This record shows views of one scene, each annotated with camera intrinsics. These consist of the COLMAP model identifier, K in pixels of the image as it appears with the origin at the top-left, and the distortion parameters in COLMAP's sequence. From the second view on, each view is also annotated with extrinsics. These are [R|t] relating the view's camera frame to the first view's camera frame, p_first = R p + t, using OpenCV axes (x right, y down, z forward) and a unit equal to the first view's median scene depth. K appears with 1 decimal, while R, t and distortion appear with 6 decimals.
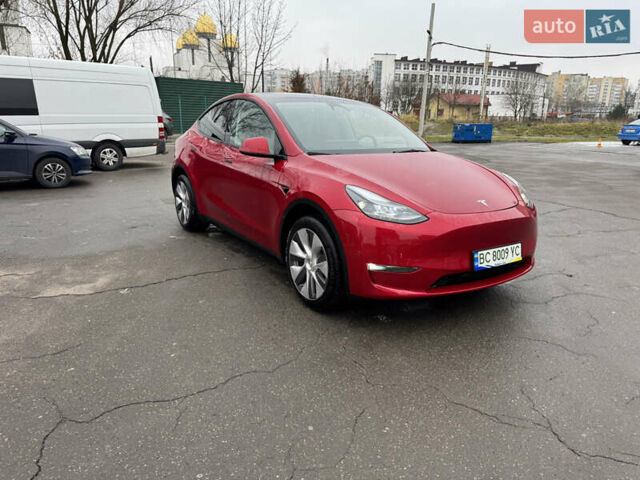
lens RADIAL K [[447.7, 0, 320.0], [0, 447.7, 240.0], [0, 0, 1]] dist [0.055991, -0.059167]
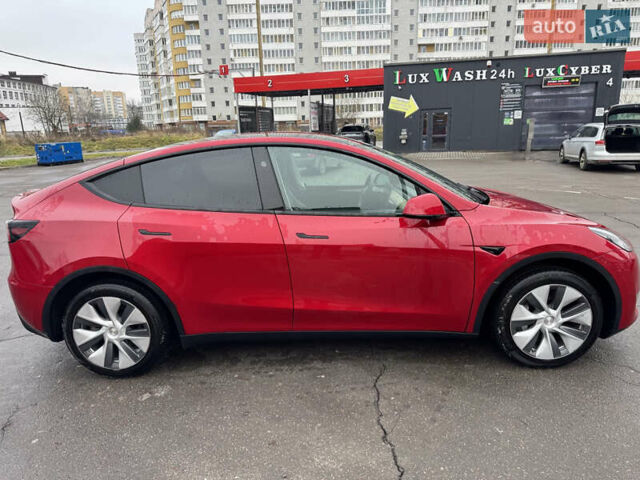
lens RADIAL K [[447.7, 0, 320.0], [0, 447.7, 240.0], [0, 0, 1]] dist [0.055991, -0.059167]
pose [[0.573547, -0.232526, 0.785478, -0.109066], [0.252197, 0.962417, 0.100754, -0.035342], [-0.779385, 0.140308, 0.610633, 0.087500]]
